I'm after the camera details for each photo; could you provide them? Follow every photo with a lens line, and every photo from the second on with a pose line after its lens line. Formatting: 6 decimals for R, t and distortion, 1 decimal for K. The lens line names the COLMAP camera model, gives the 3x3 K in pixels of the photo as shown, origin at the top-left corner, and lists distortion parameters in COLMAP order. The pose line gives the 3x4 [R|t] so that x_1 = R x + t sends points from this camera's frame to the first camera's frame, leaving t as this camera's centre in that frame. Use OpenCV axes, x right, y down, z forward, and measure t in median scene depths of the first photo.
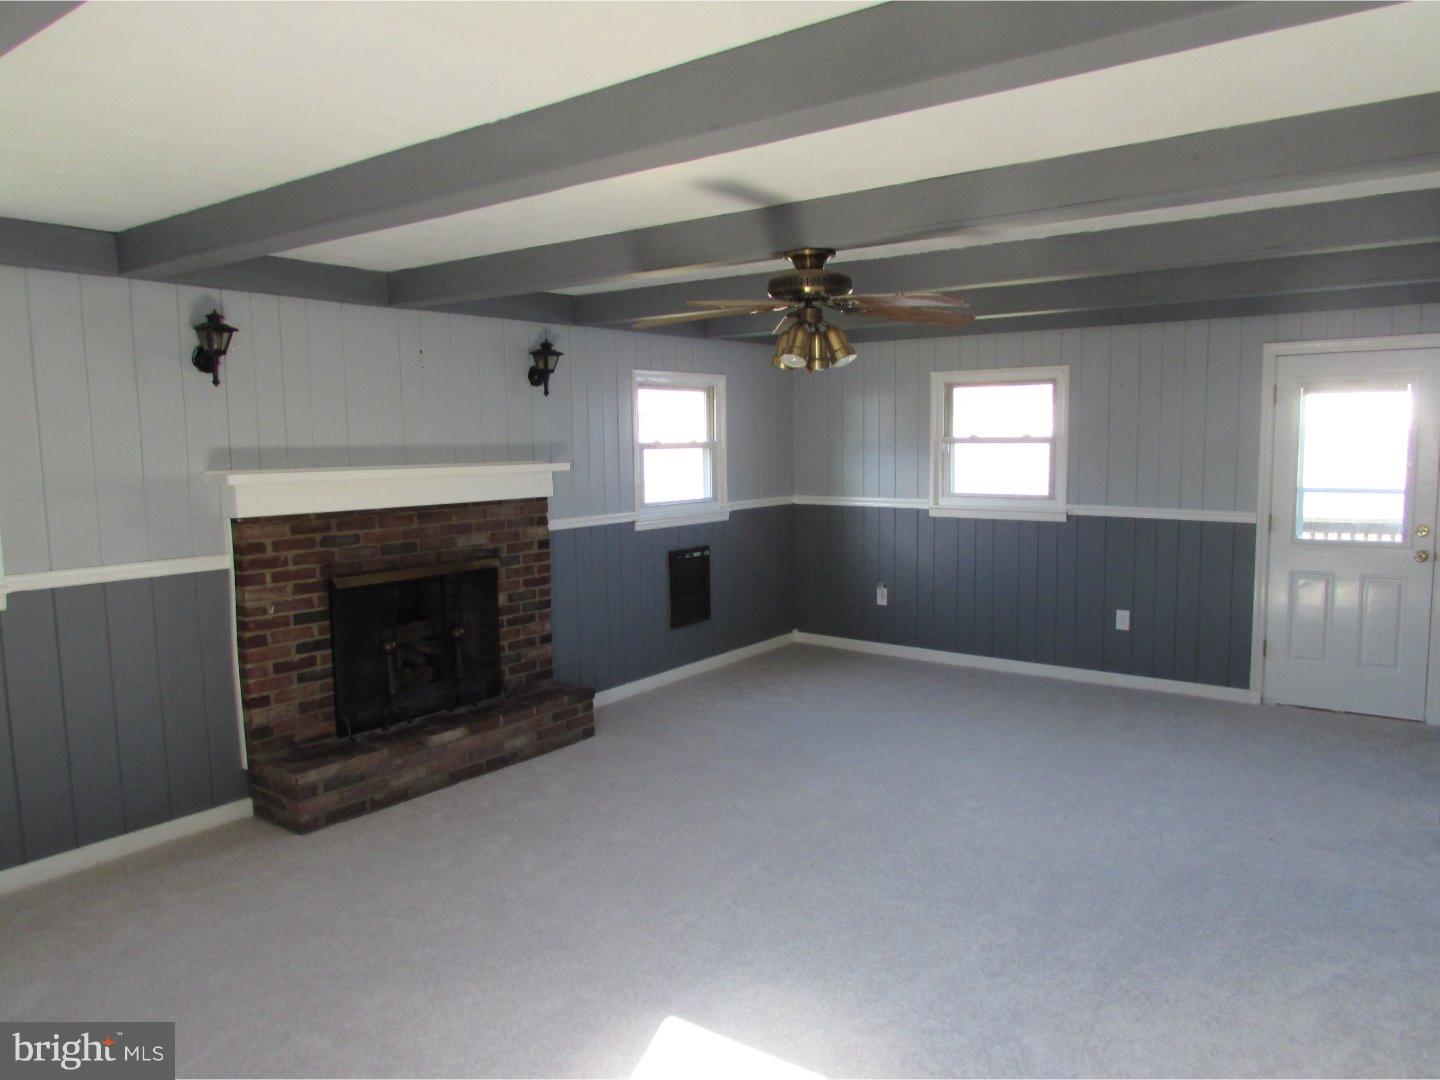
lens RADIAL K [[1020.0, 0, 712.3], [0, 1020.0, 543.5], [0, 0, 1]] dist [0.000863, 0.003235]
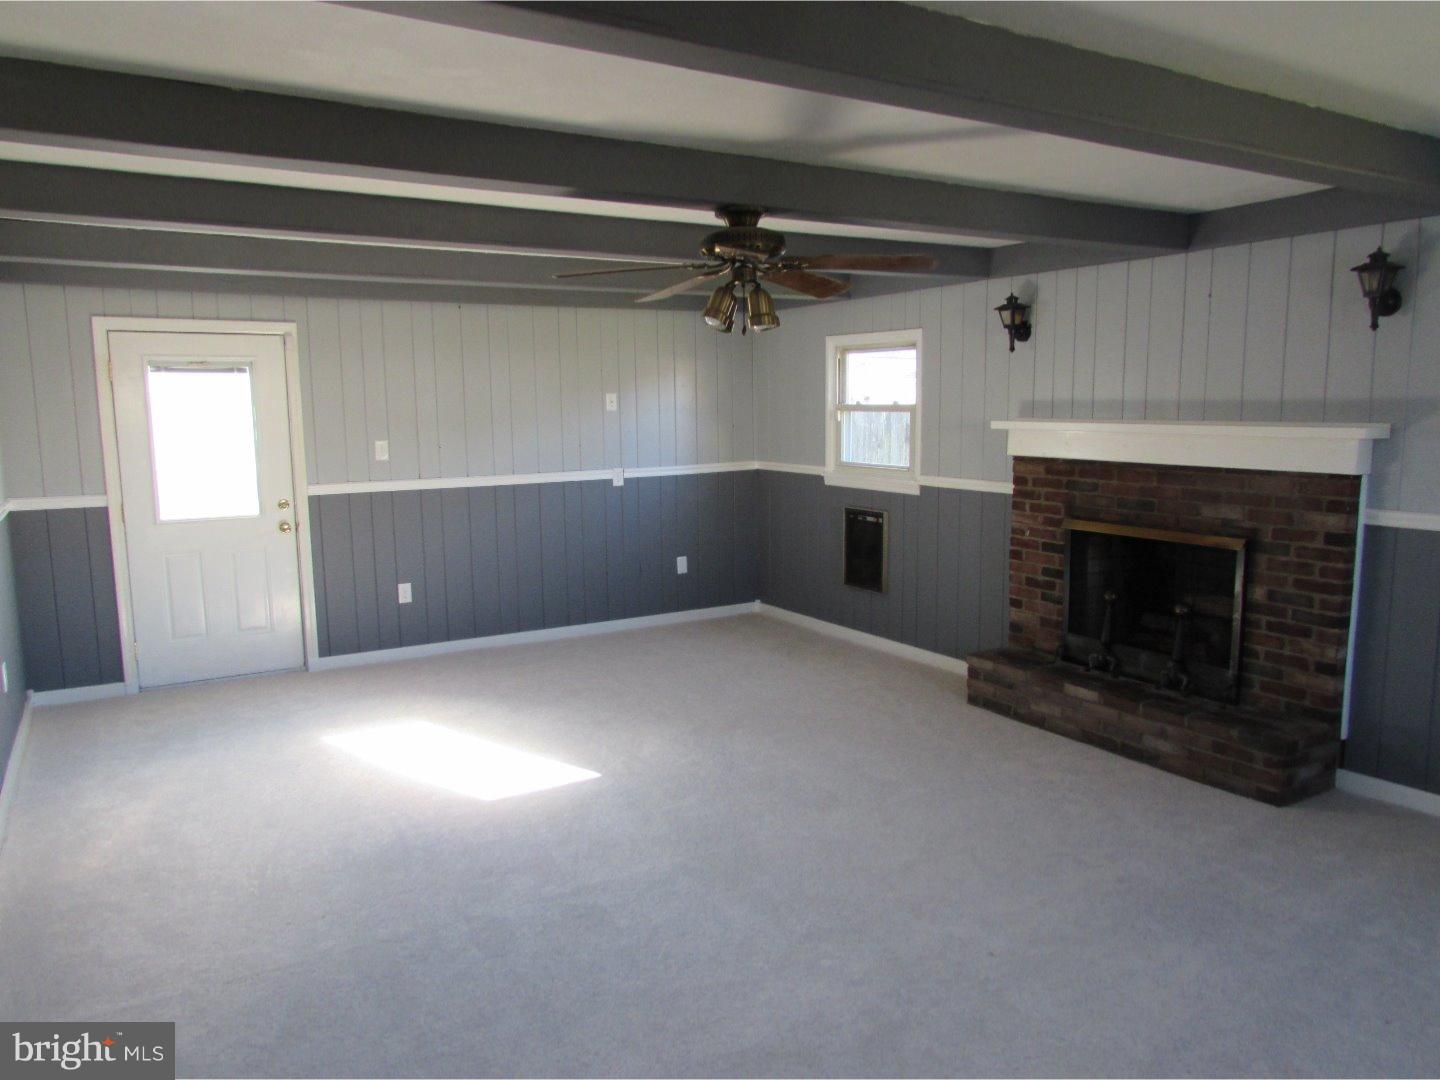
lens RADIAL K [[1020.0, 0, 712.3], [0, 1020.0, 543.5], [0, 0, 1]] dist [0.000863, 0.003235]
pose [[-0.355033, 0.147829, -0.923092, 0.792325], [-0.081941, 0.978697, 0.188250, -0.115939], [0.931256, 0.142473, -0.335356, 1.002184]]
